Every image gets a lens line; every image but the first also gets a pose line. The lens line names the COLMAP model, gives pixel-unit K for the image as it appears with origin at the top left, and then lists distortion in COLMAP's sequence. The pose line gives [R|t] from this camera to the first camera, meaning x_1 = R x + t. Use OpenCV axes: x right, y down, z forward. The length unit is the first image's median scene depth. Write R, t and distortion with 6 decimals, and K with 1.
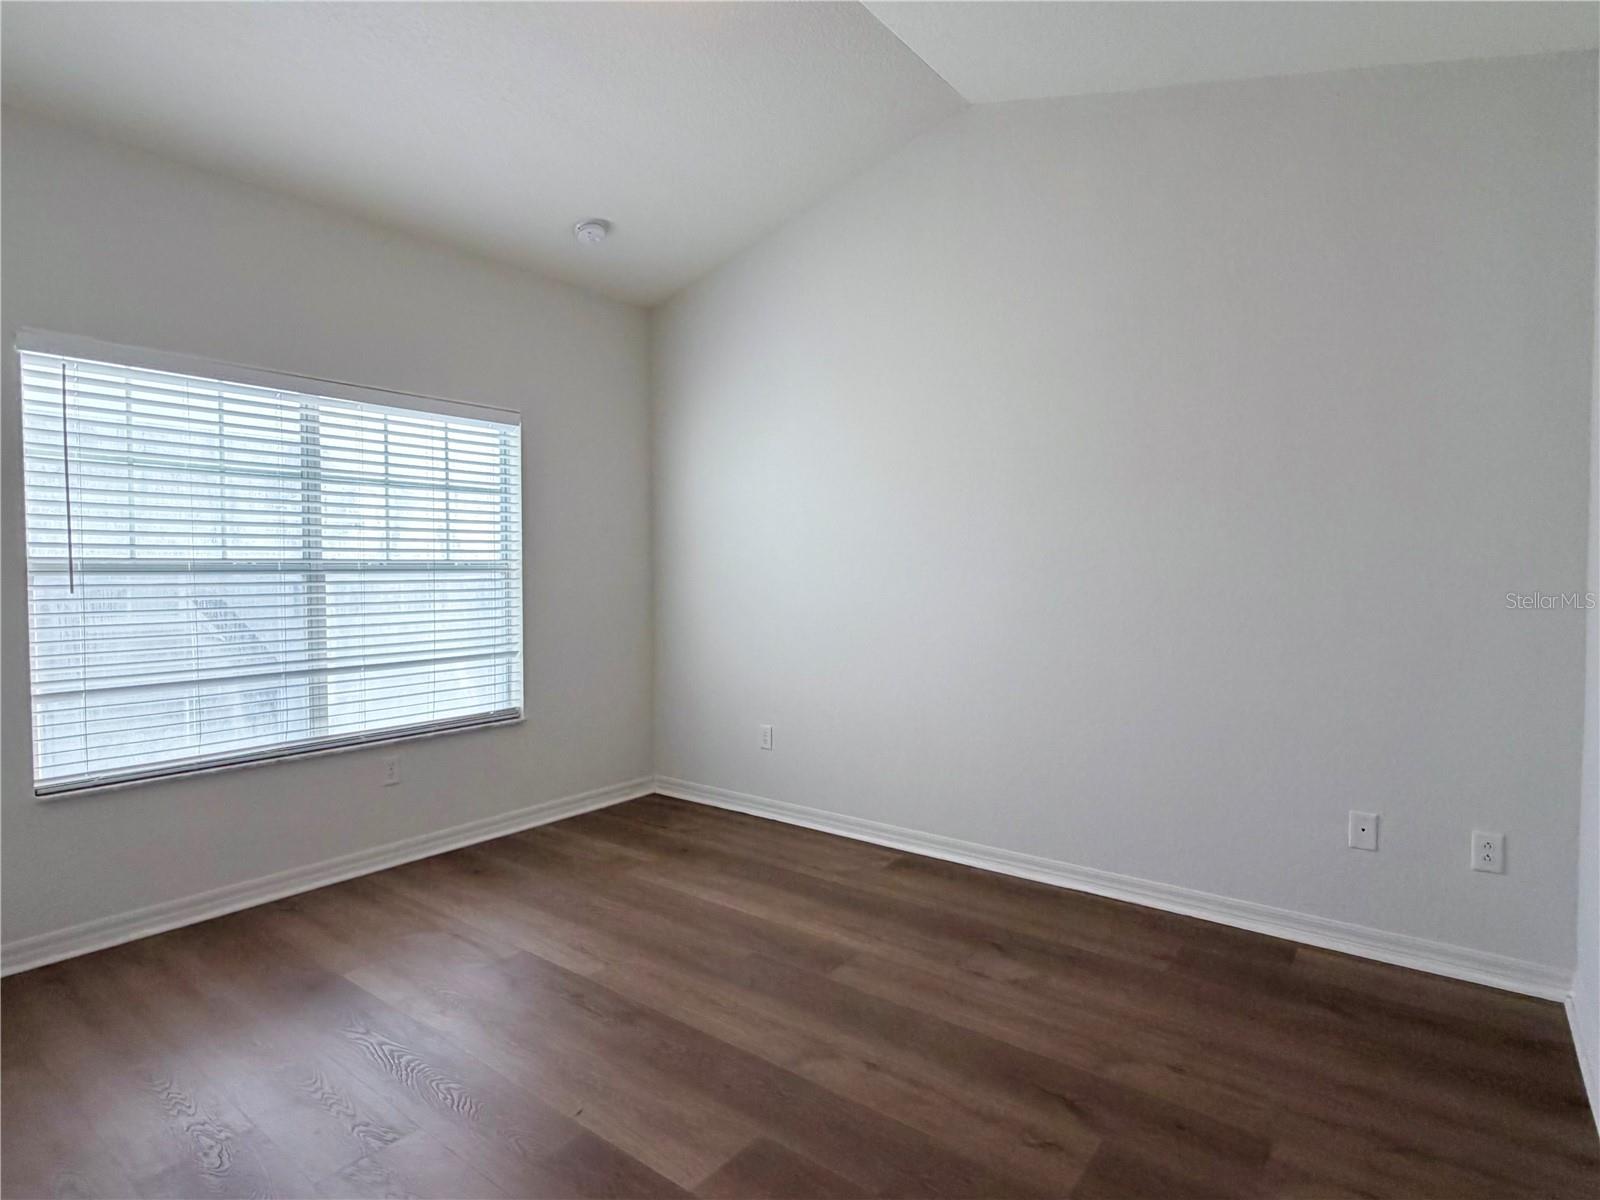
lens RADIAL K [[857.6, 0, 800.0], [0, 857.6, 600.0], [0, 0, 1]] dist [0.000801, 0.000530]
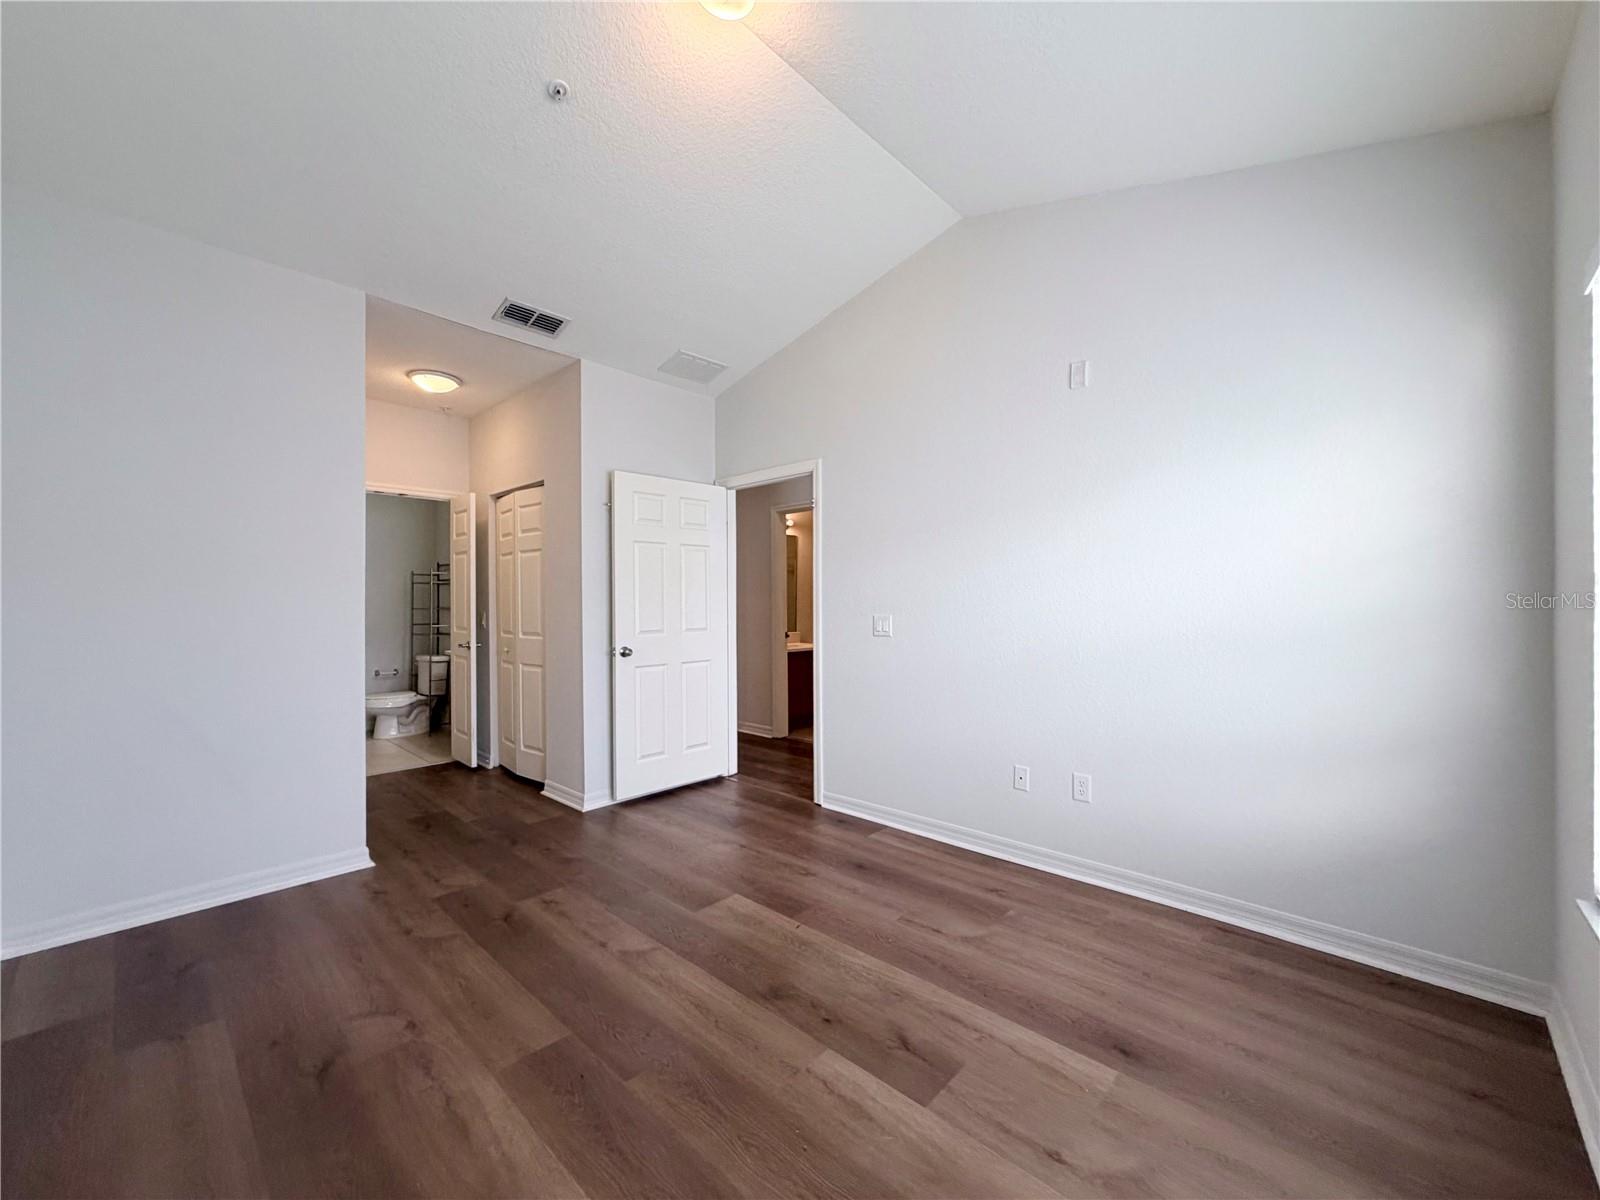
lens RADIAL K [[637.2, 0, 795.7], [0, 637.2, 600.9], [0, 0, 1]] dist [0.000766, 0.000389]
pose [[-0.993598, 0.001676, 0.112965, -0.293181], [0.005530, 0.999413, 0.033812, -0.050952], [-0.112842, 0.034220, -0.993023, 1.647960]]
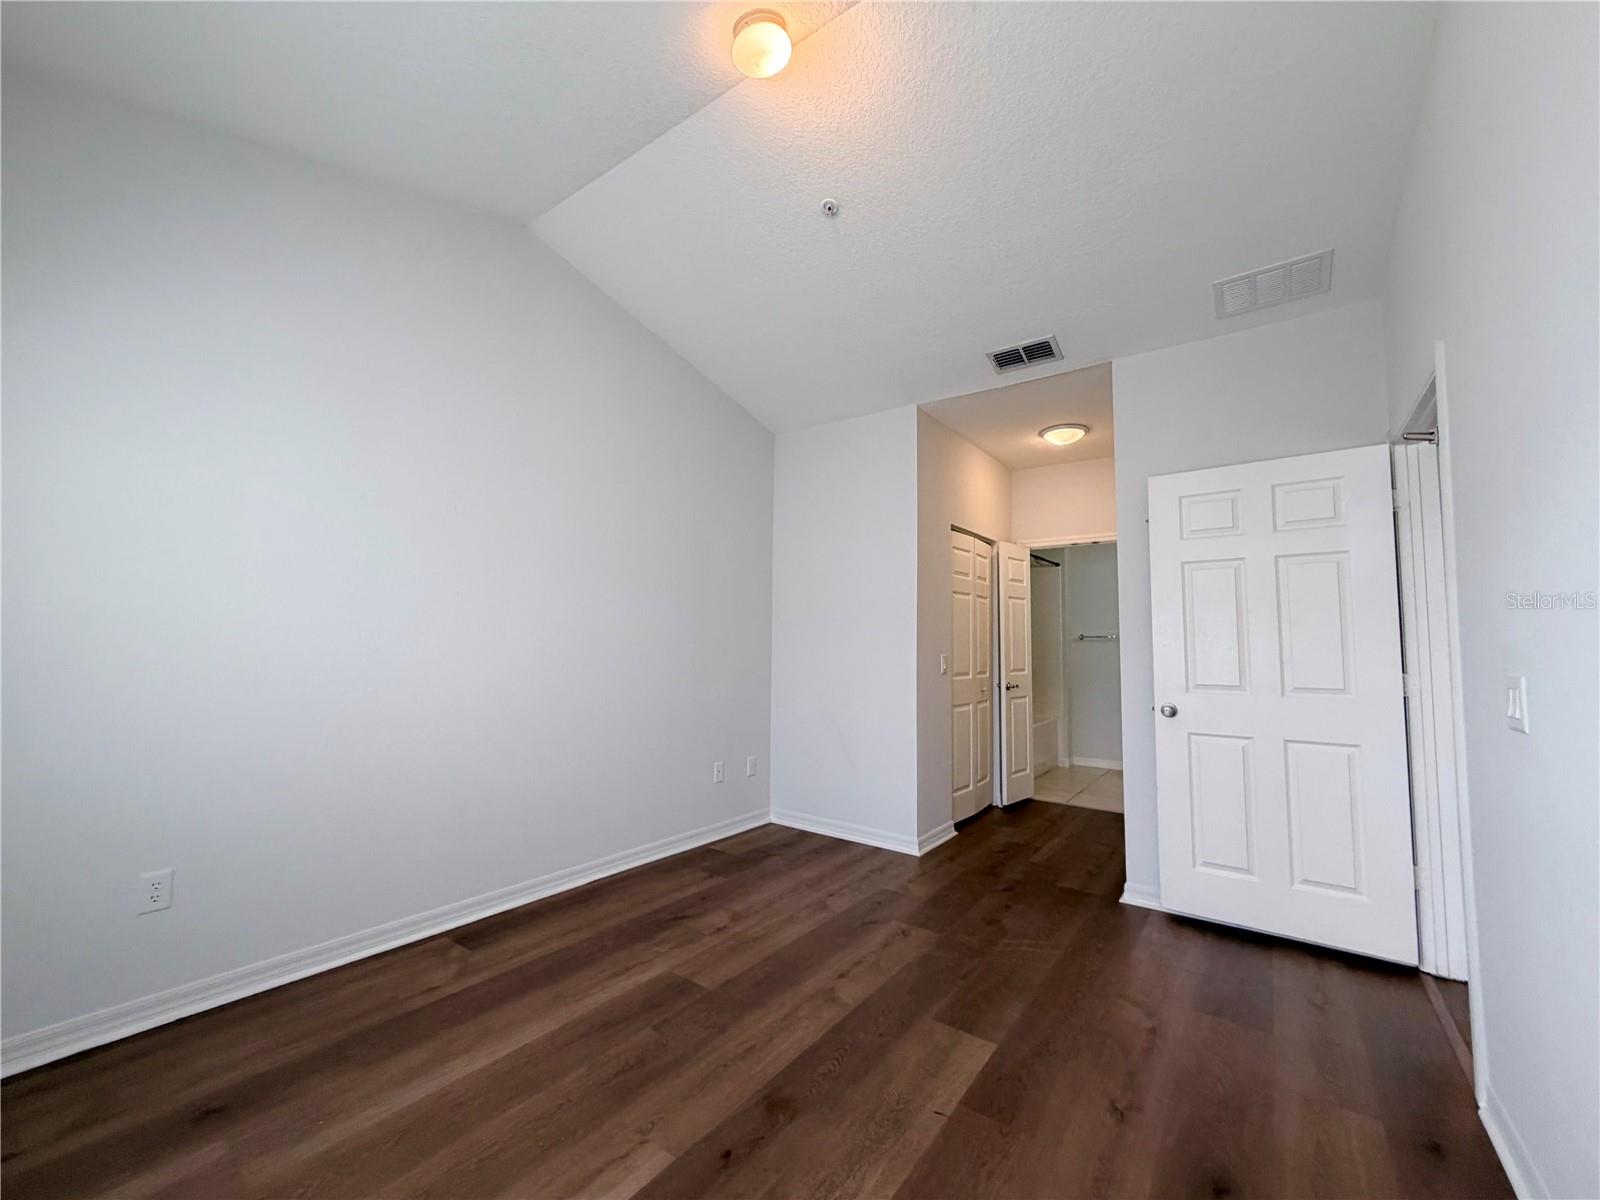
lens RADIAL K [[637.2, 0, 795.7], [0, 637.2, 600.9], [0, 0, 1]] dist [0.000766, 0.000389]
pose [[-0.009616, 0.069008, 0.997570, -0.852628], [0.022628, 0.997375, -0.068777, -0.013691], [-0.999698, 0.021912, -0.011153, 0.888691]]
